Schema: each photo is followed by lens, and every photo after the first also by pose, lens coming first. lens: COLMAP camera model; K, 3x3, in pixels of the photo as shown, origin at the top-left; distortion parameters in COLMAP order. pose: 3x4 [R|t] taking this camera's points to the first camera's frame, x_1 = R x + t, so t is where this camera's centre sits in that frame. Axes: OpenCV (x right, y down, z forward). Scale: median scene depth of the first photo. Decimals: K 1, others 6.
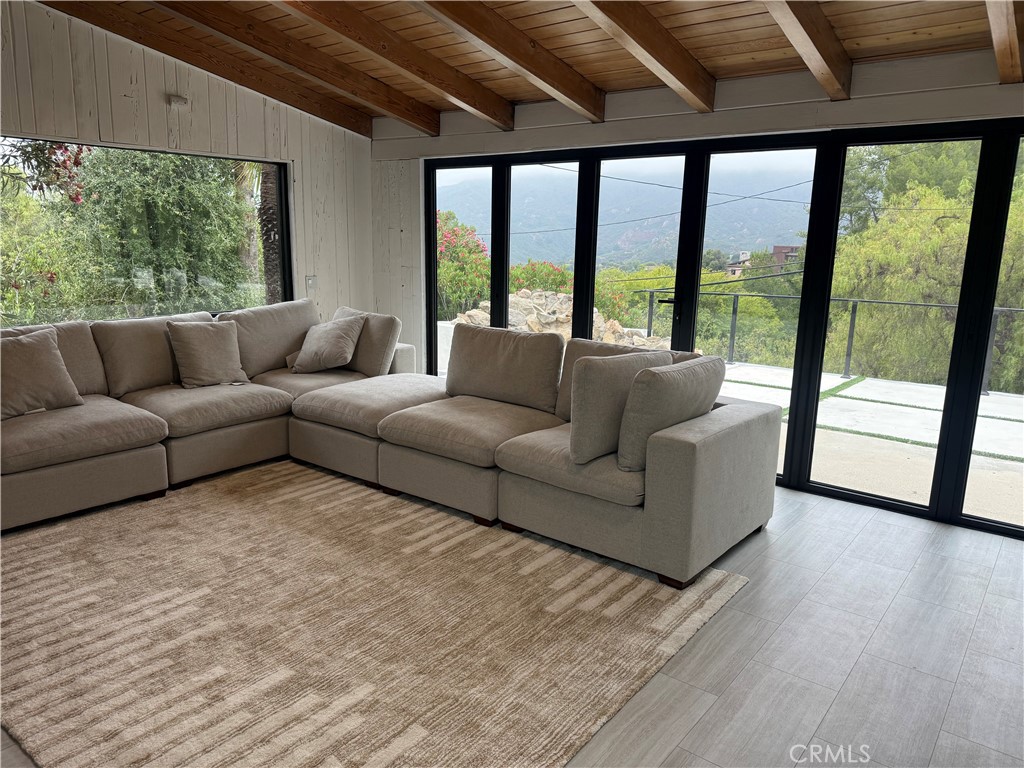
lens RADIAL K [[726.4, 0, 507.7], [0, 726.4, 384.7], [0, 0, 1]] dist [0.079726, -0.126239]
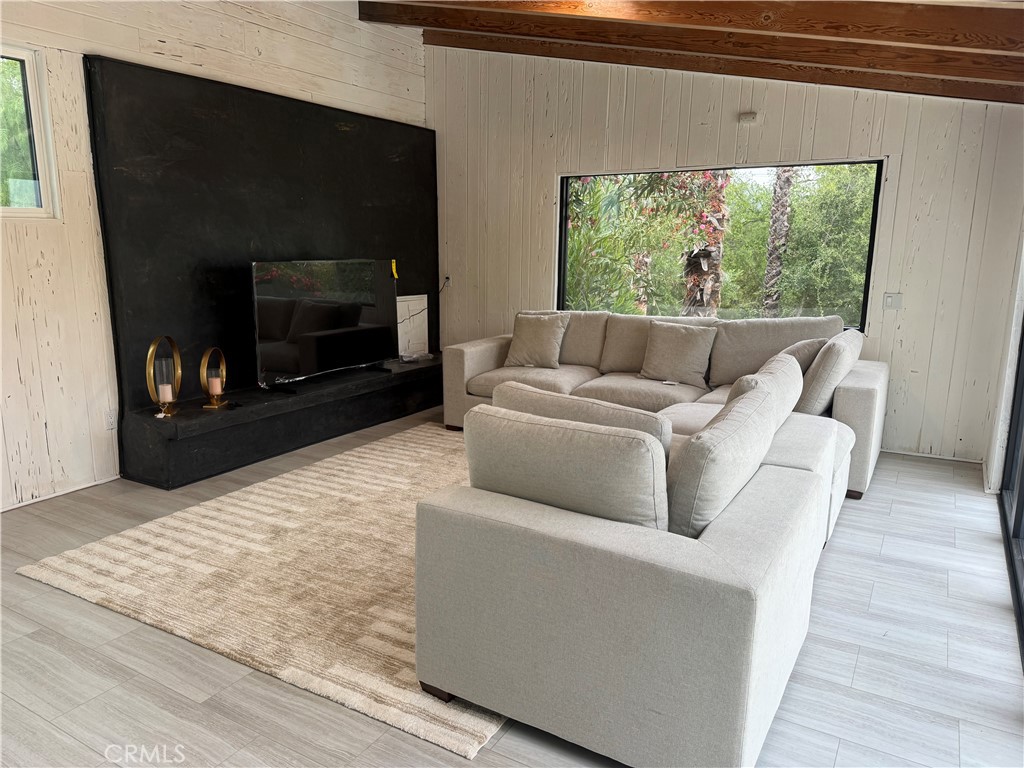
lens RADIAL K [[709.3, 0, 512.0], [0, 709.3, 384.0], [0, 0, 1]] dist [0.083413, -0.120453]
pose [[0.144826, 0.183191, -0.972351, 0.873485], [-0.196215, 0.968512, 0.153243, -0.162594], [0.969807, 0.168596, 0.176210, 0.836356]]
